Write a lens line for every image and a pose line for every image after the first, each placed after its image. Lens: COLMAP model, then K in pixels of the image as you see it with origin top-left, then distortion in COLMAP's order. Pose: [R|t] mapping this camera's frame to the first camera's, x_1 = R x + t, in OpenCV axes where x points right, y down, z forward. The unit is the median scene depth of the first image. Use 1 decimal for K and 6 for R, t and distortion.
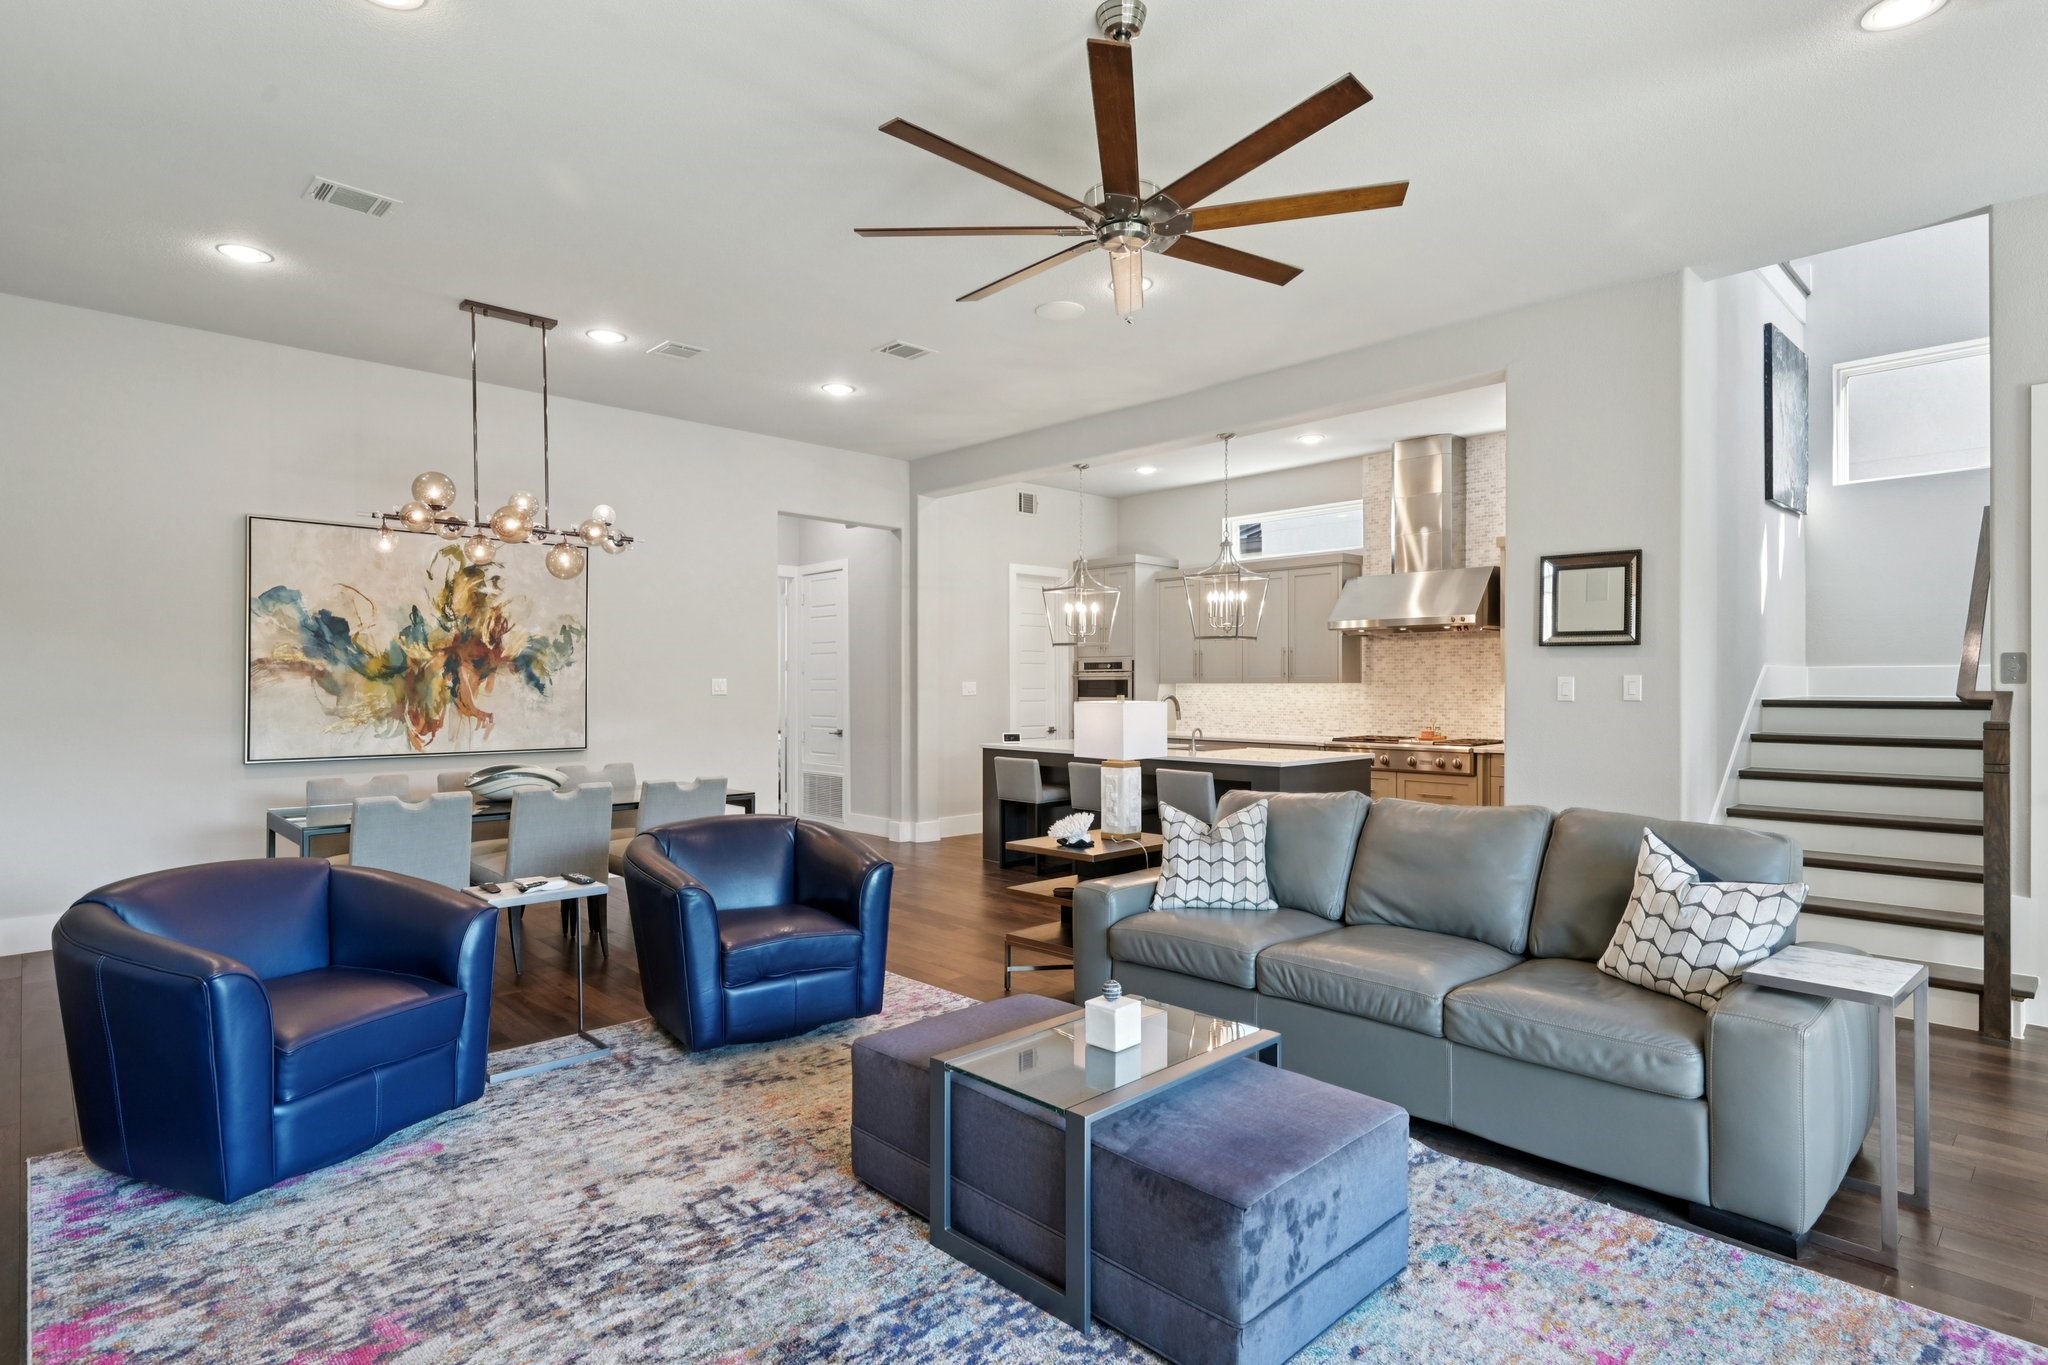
lens RADIAL K [[1044.9, 0, 1002.5], [0, 1044.9, 681.8], [0, 0, 1]] dist [0.000013, -0.000297]
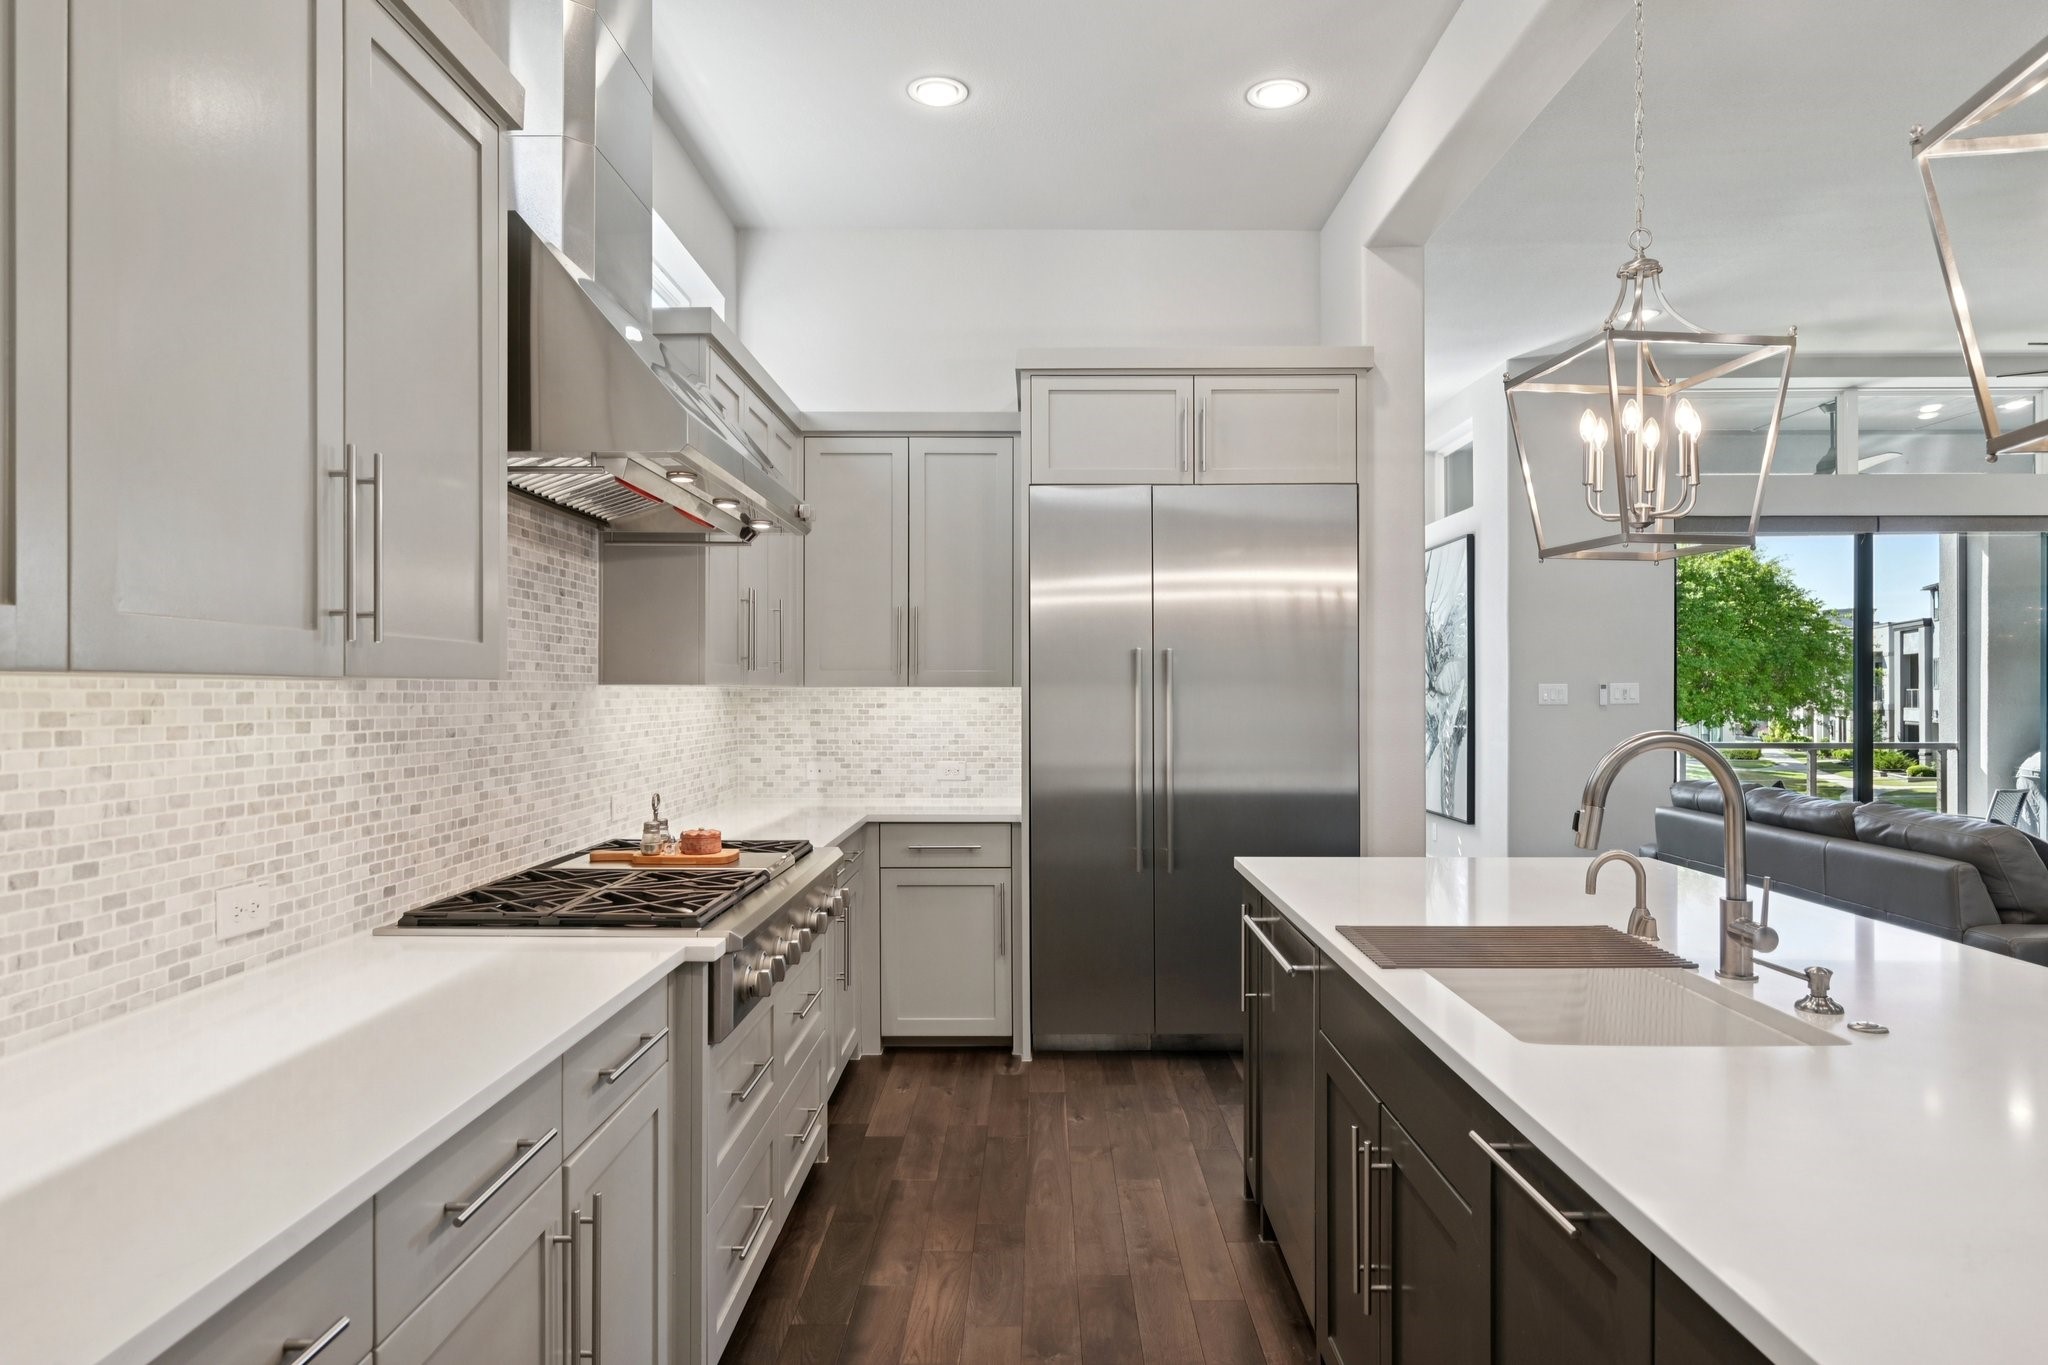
lens RADIAL K [[1199.9, 0, 1027.8], [0, 1199.9, 692.2], [0, 0, 1]] dist [-0.008469, 0.001941]
pose [[-0.720229, -0.000472, 0.693737, 0.131086], [-0.001705, 0.999998, -0.001090, 0.006622], [-0.693735, -0.001968, -0.720228, 1.992023]]
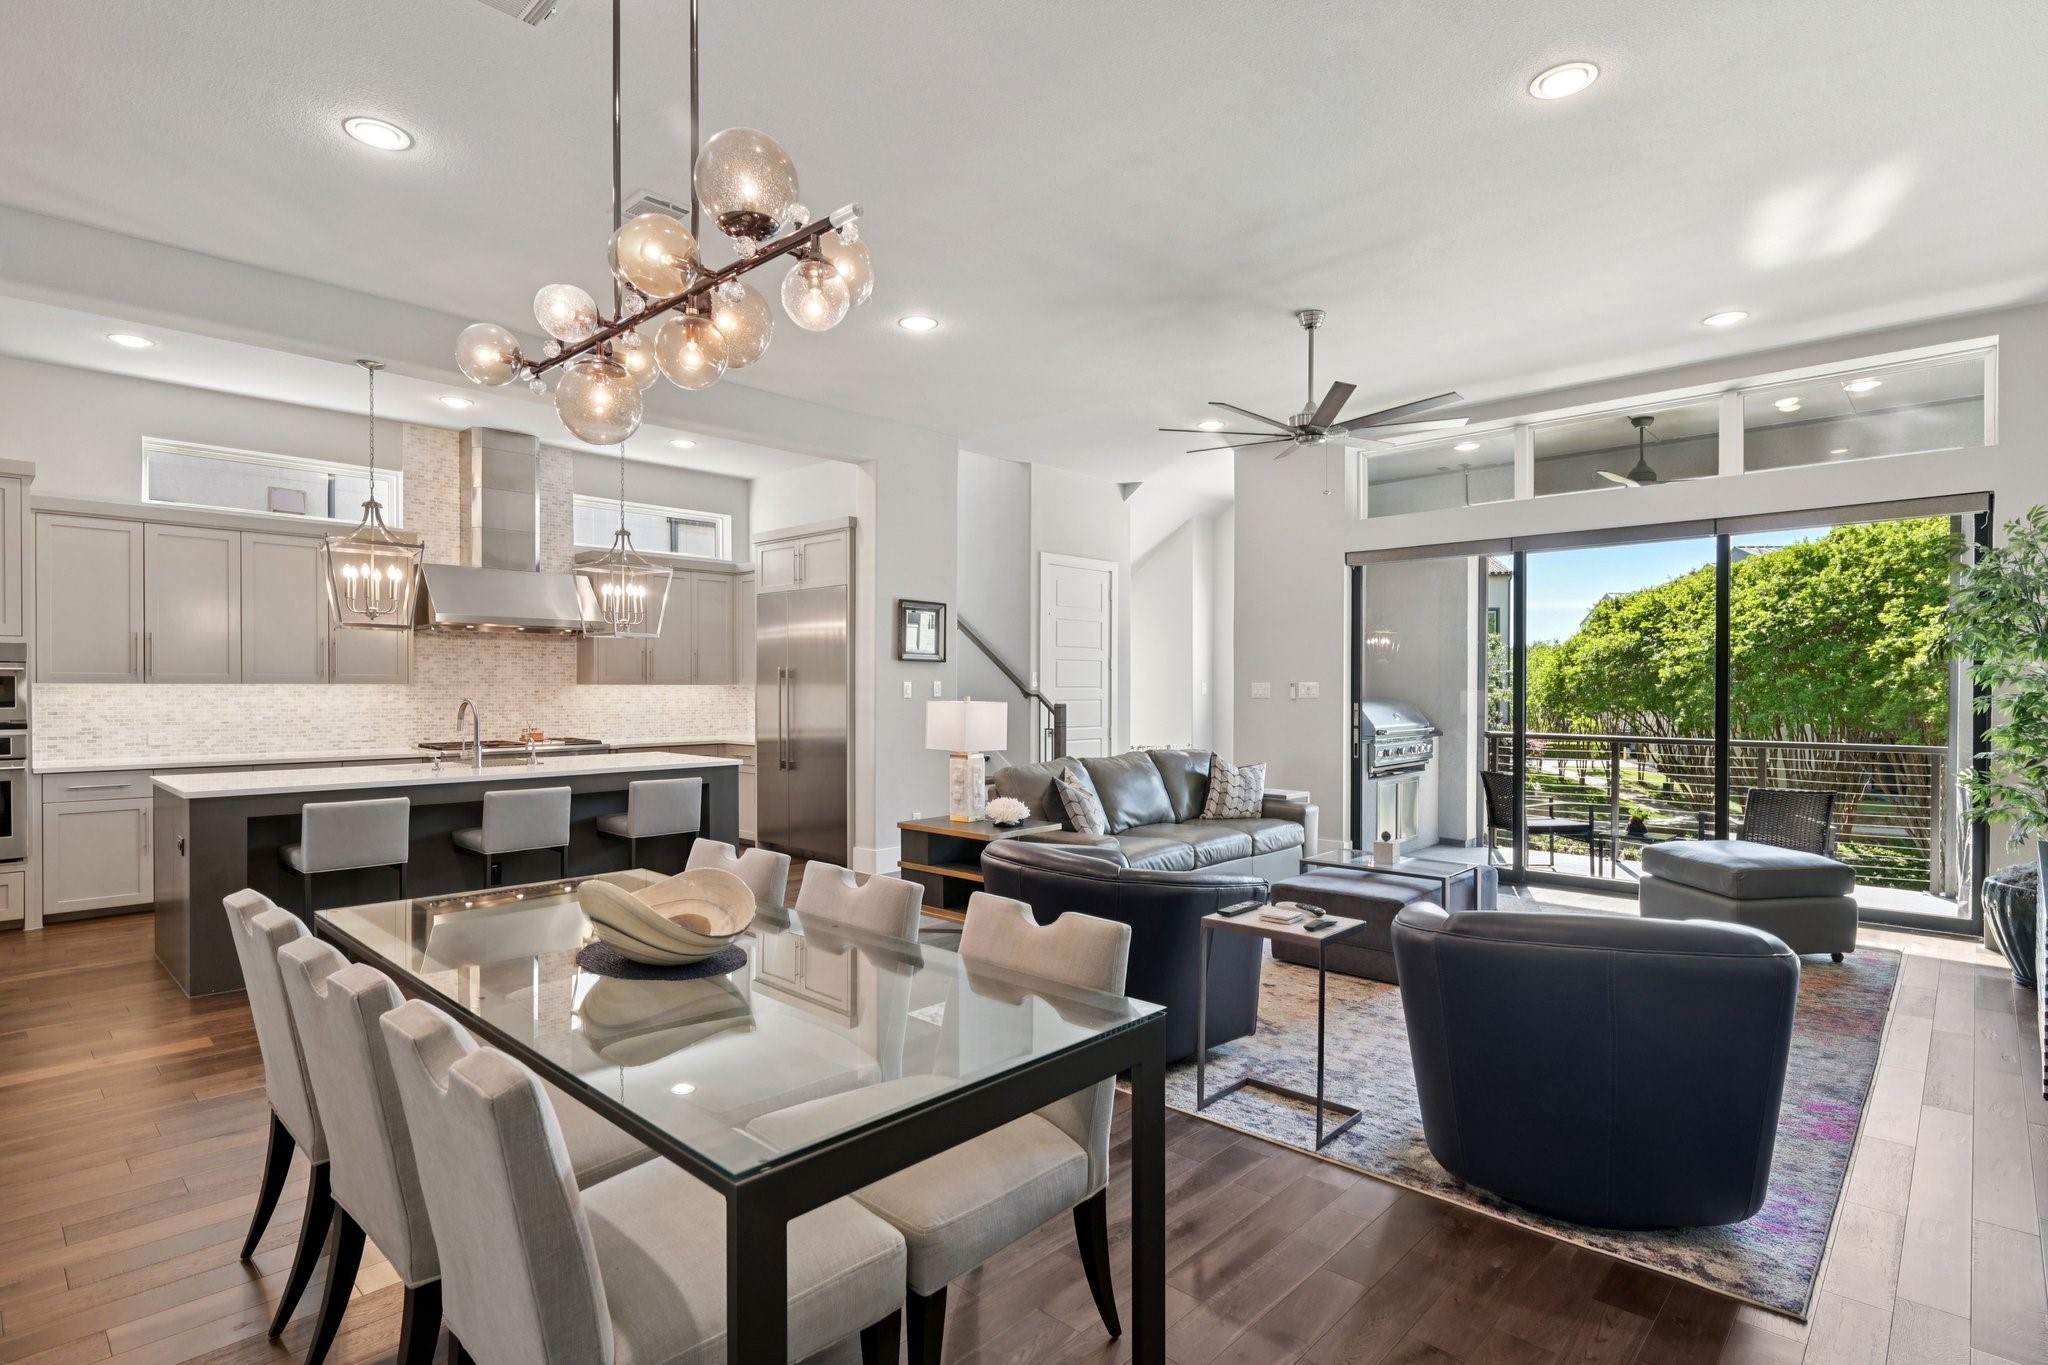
lens RADIAL K [[1044.9, 0, 1021.4], [0, 1044.9, 696.3], [0, 0, 1]] dist [0.000013, -0.000297]
pose [[-0.074663, -0.009146, 0.997167, -1.031510], [-0.004651, 0.999950, 0.008823, 0.002347], [-0.997198, -0.003979, -0.074702, 1.019335]]
